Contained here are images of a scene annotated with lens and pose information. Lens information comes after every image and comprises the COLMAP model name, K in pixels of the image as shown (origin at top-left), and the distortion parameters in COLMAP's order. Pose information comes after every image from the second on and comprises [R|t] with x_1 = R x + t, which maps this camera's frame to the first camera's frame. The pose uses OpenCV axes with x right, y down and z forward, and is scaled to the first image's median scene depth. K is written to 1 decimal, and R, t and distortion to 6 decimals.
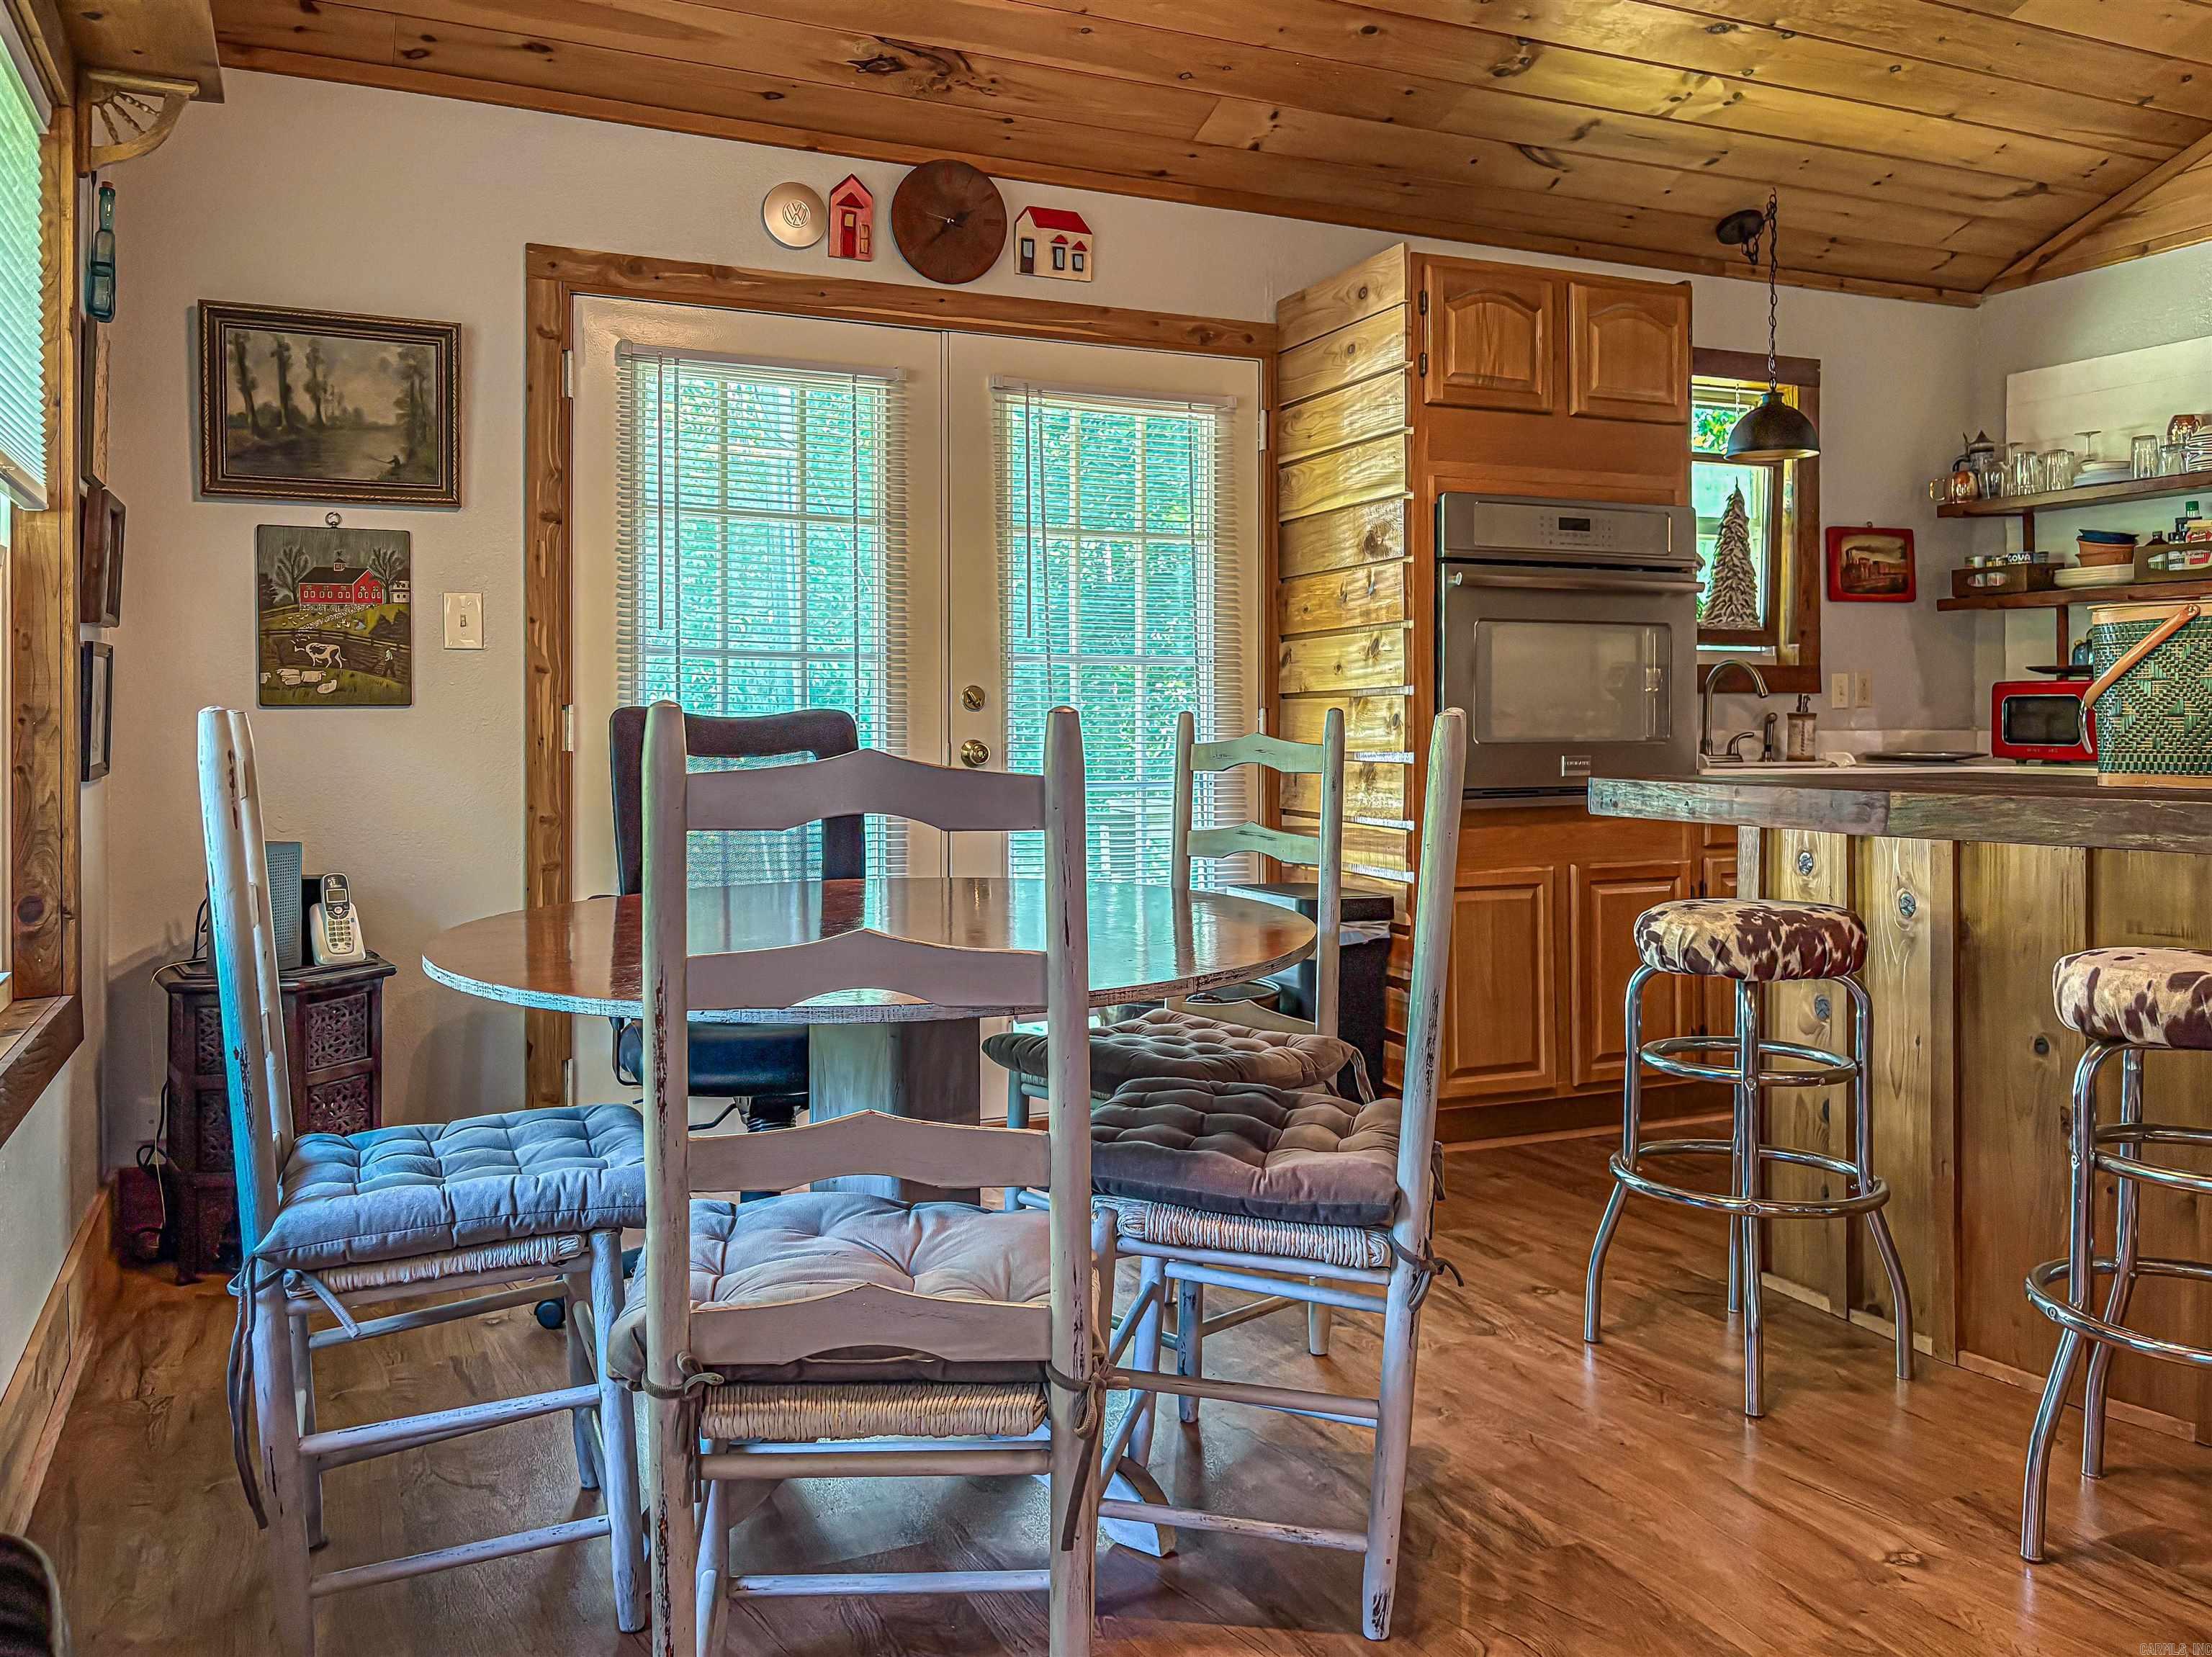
lens RADIAL K [[1711.8, 0, 1104.9], [0, 1711.8, 729.4], [0, 0, 1]] dist [0.035522, -0.027569]
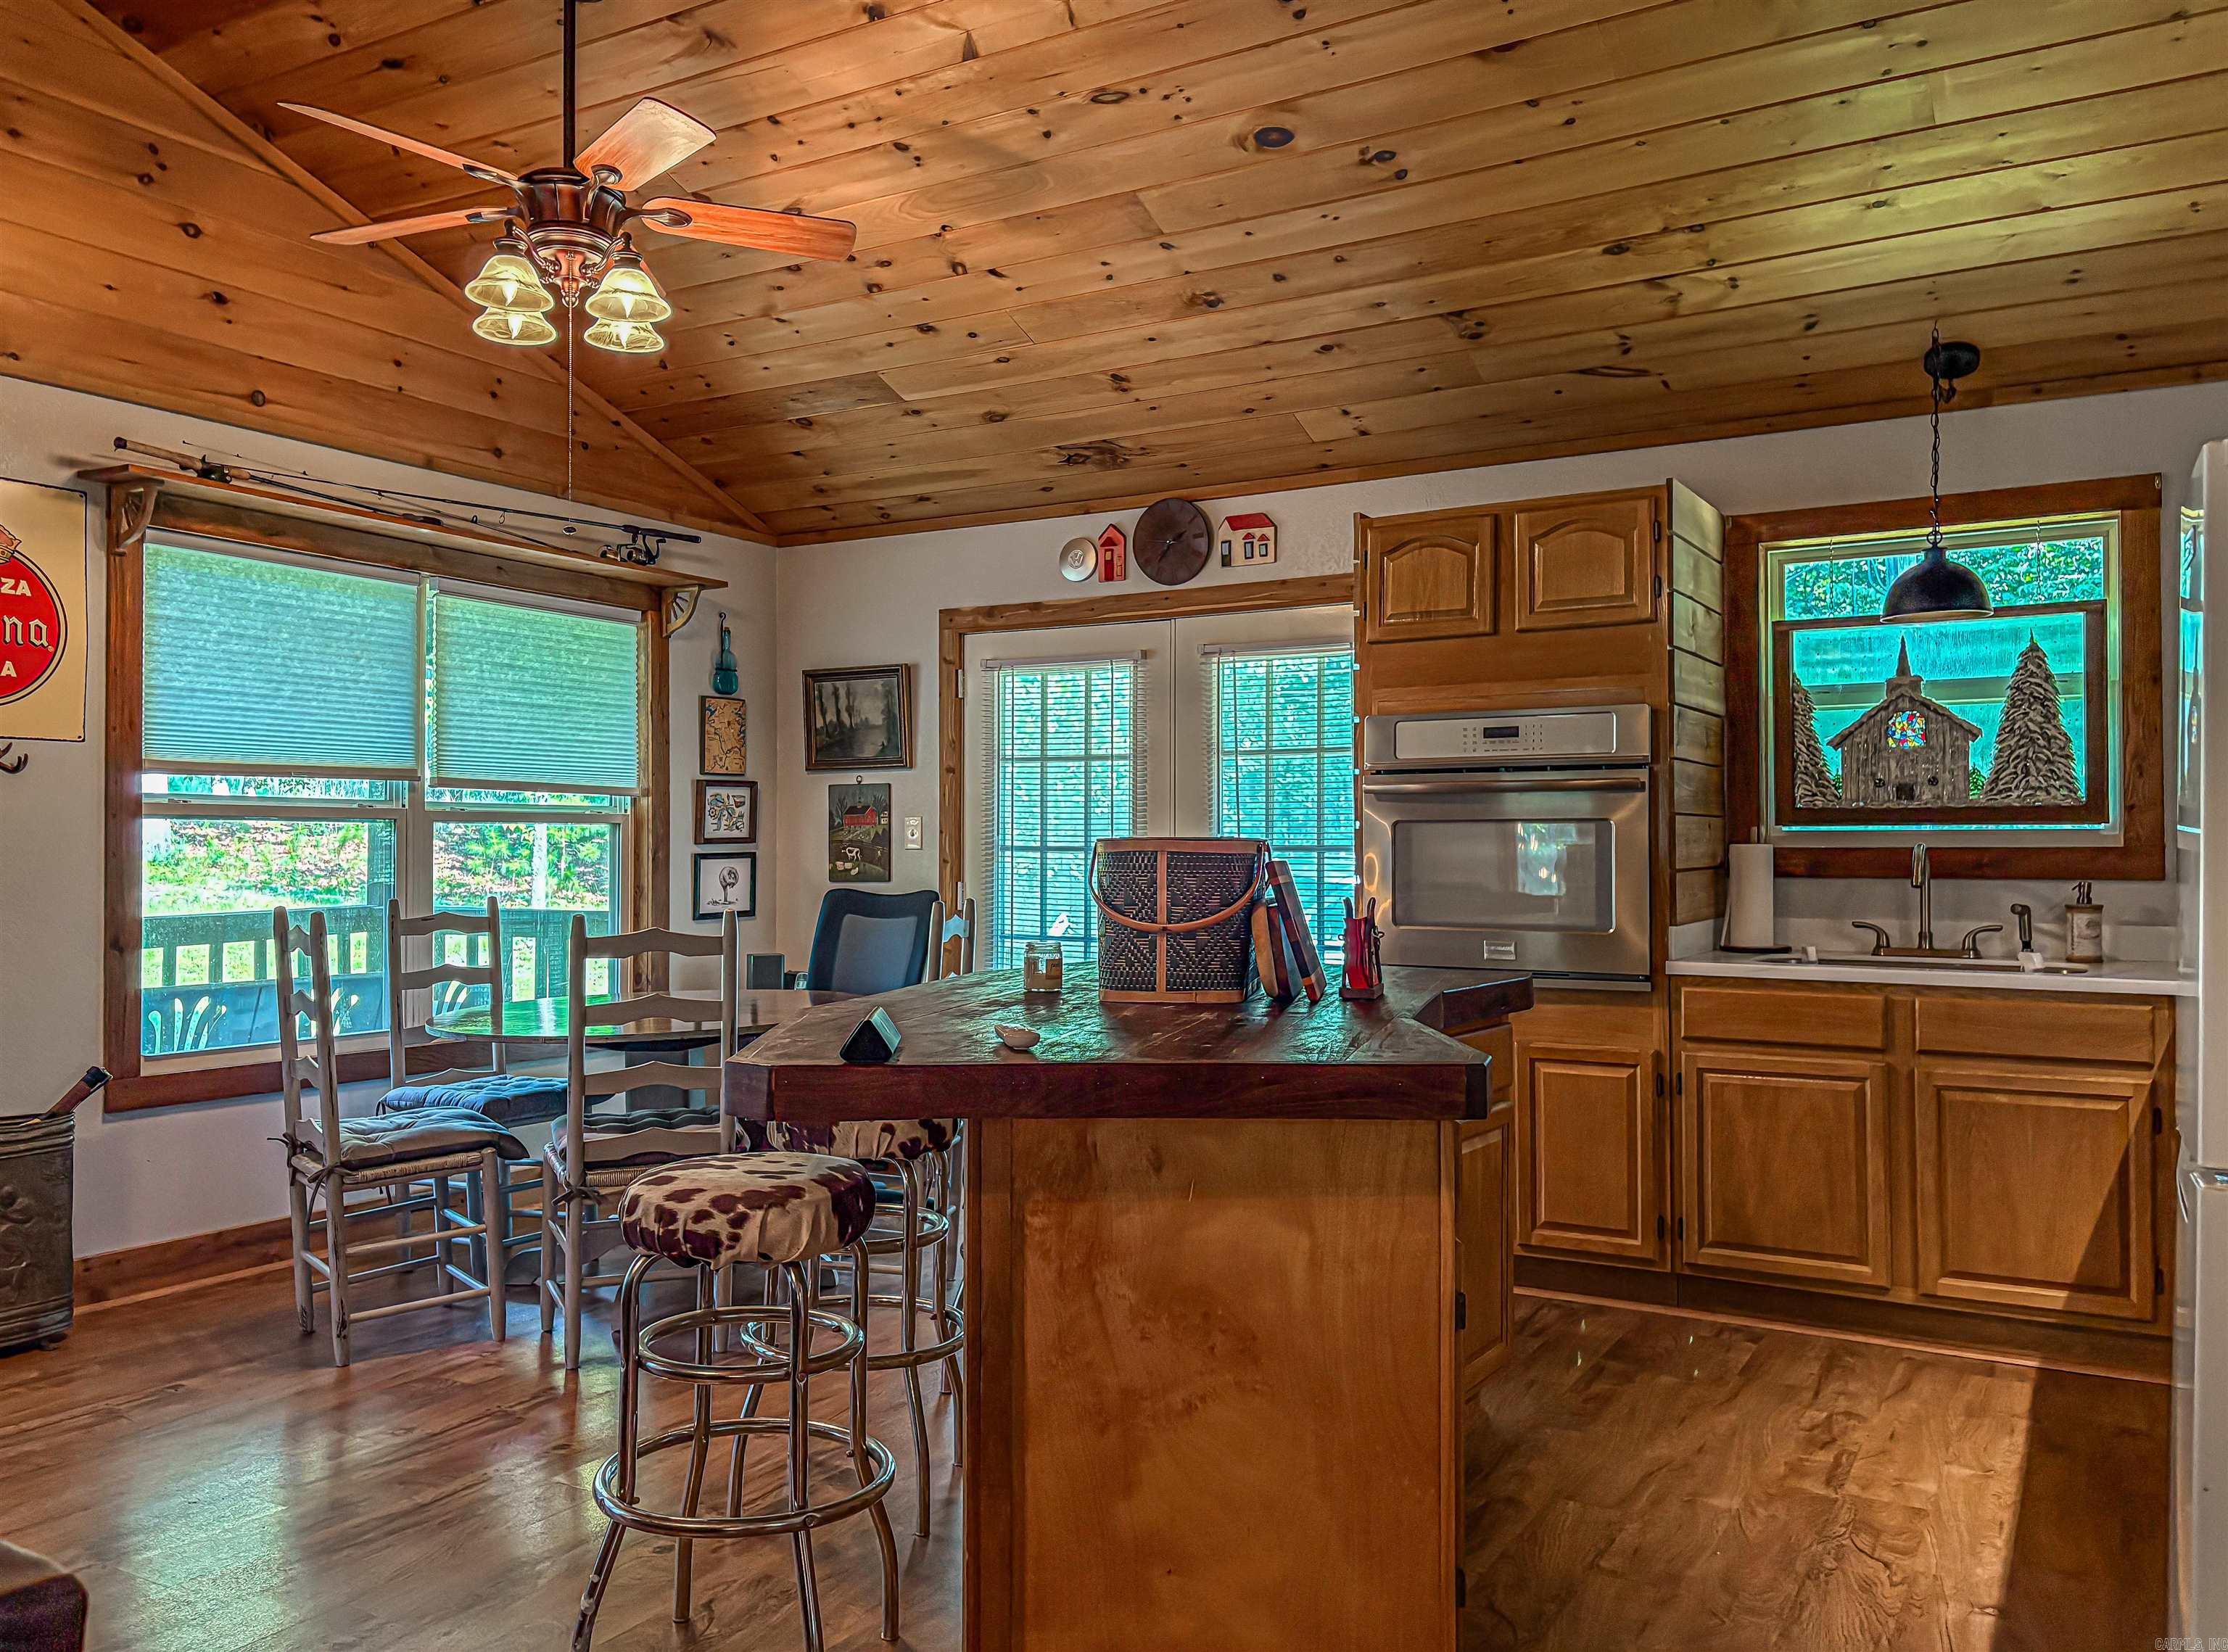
lens RADIAL K [[1675.2, 0, 1114.0], [0, 1675.2, 826.0], [0, 0, 1]] dist [0.039923, 0.000556]
pose [[0.578953, -0.009911, -0.815300, 1.016783], [-0.006079, 0.999846, -0.016472, -0.039629], [0.815338, 0.014493, 0.578804, 0.171387]]
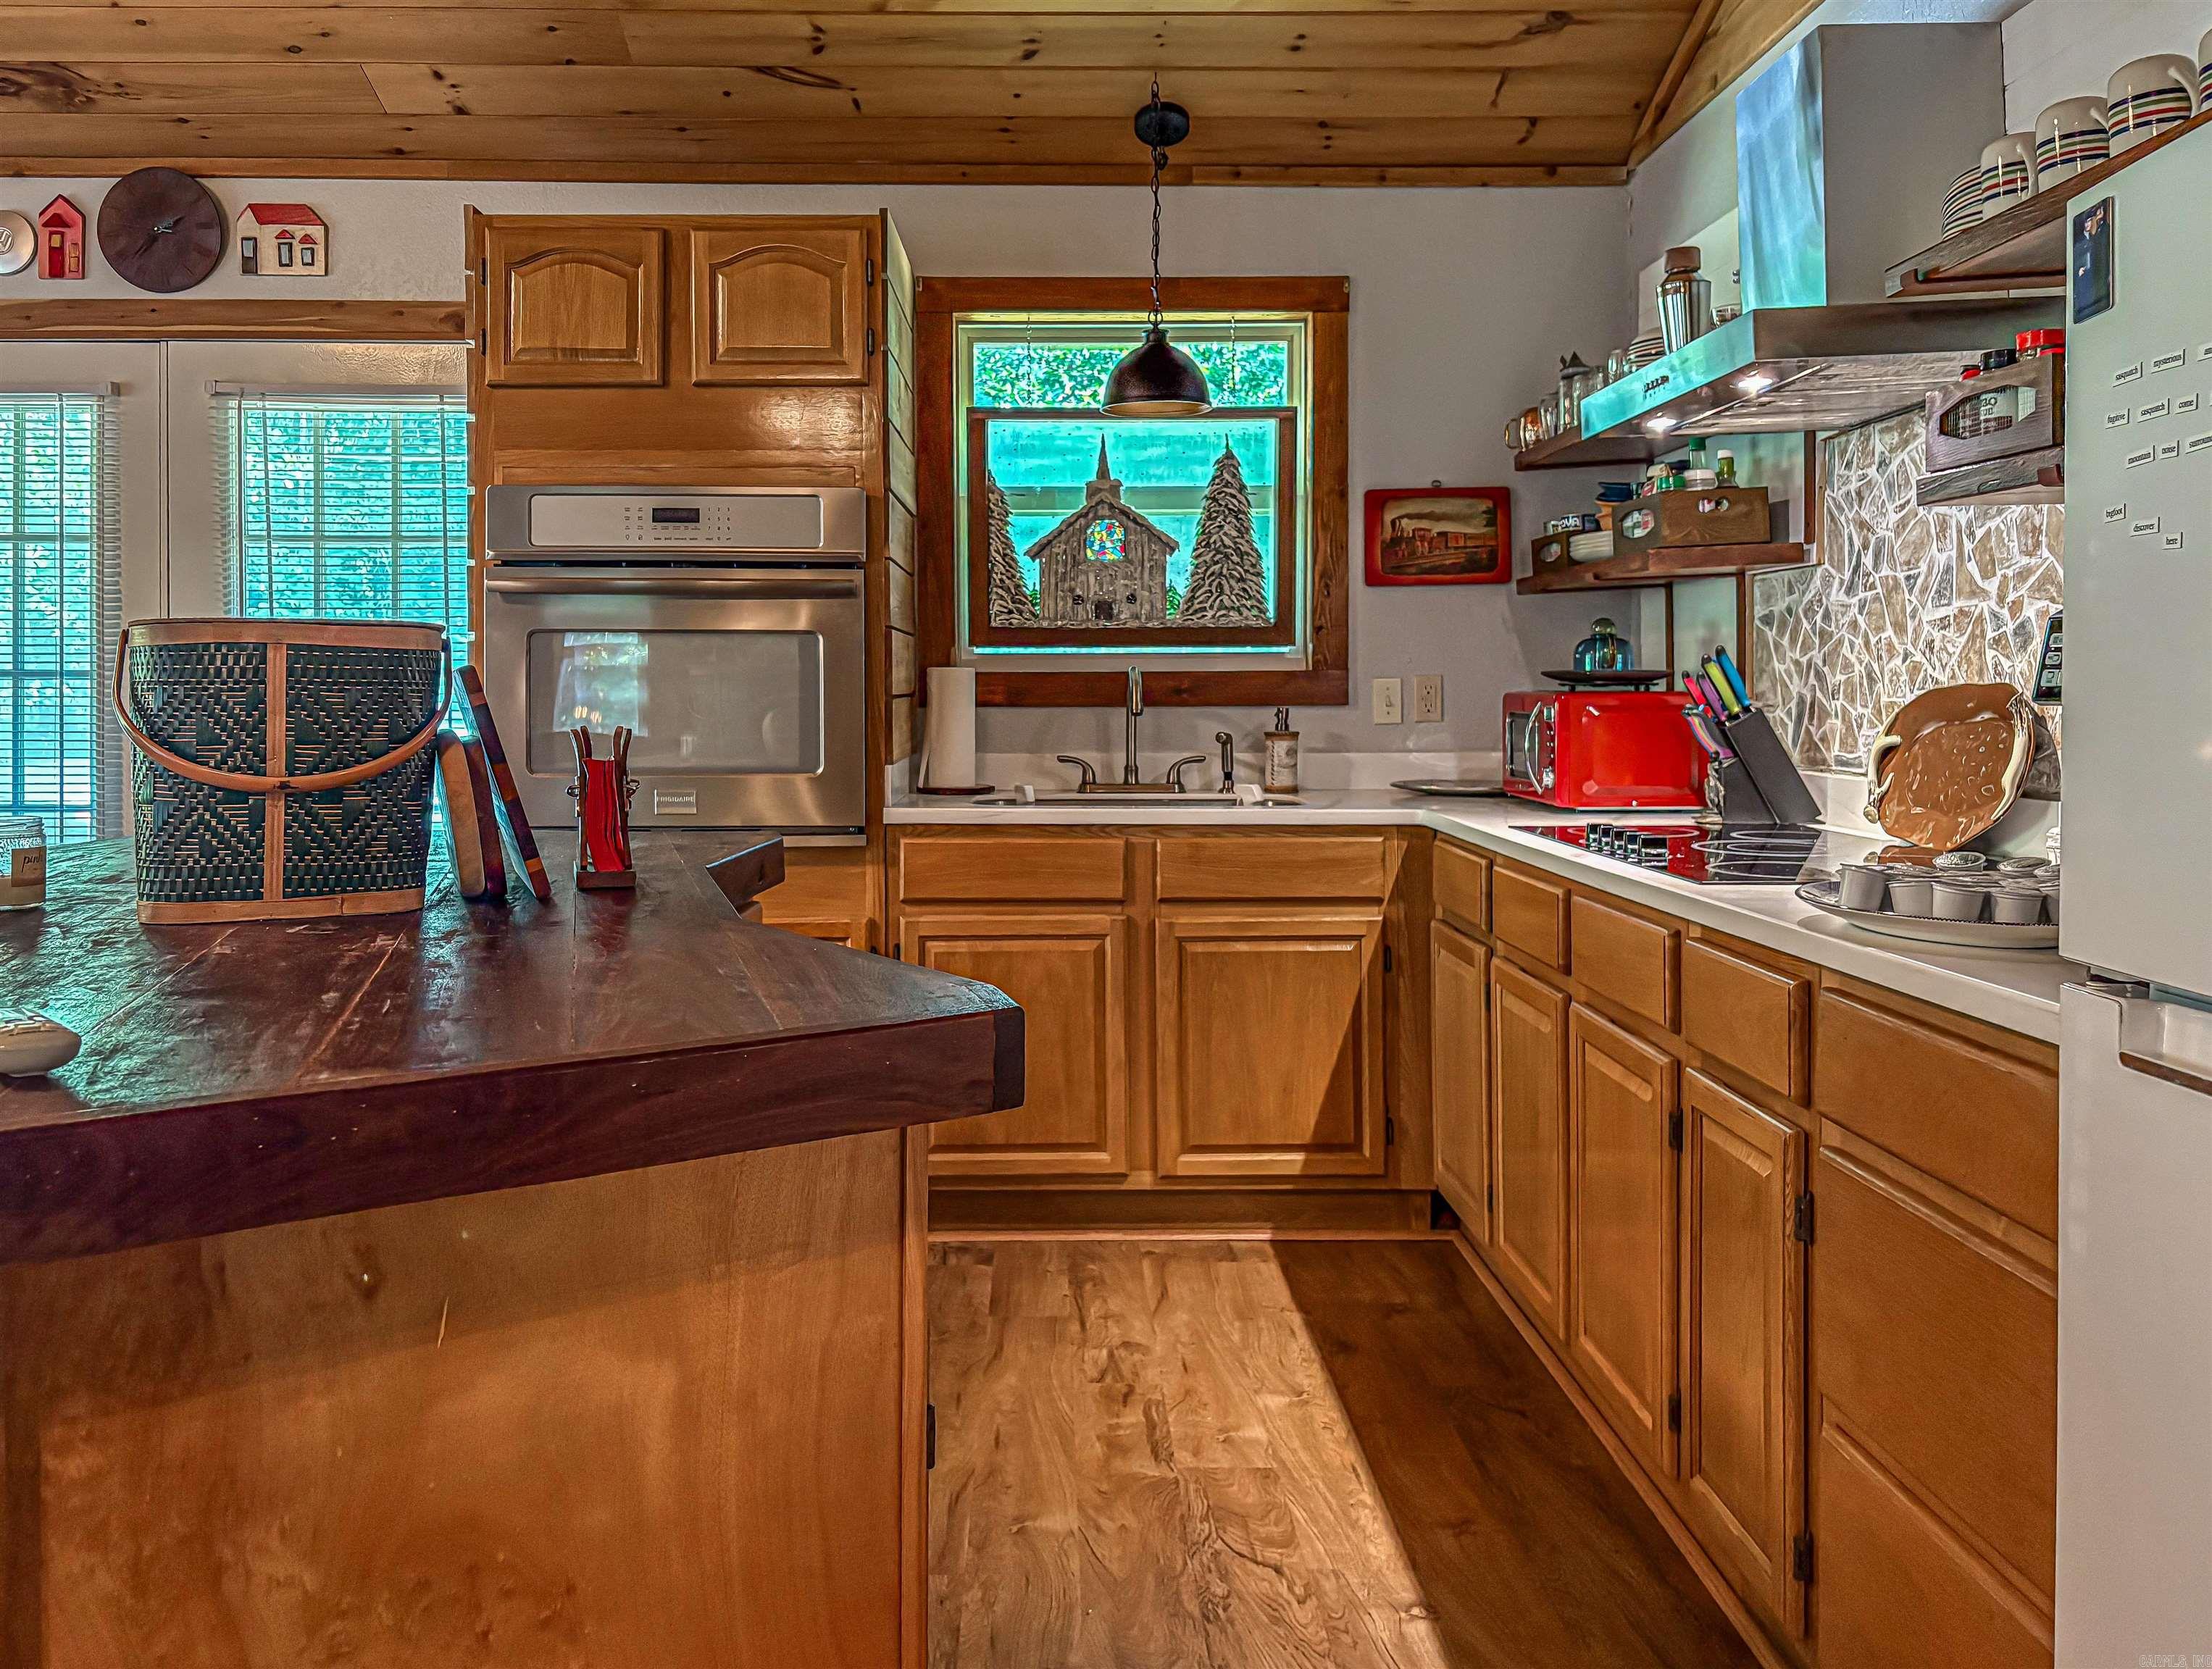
lens RADIAL K [[1717.0, 0, 1039.5], [0, 1717.0, 713.6], [0, 0, 1]] dist [0.097425, -0.128350]
pose [[0.914664, 0.004168, -0.404194, 0.784132], [-0.002038, 0.999982, 0.005700, -0.027685], [0.404210, -0.004390, 0.914655, 0.296715]]
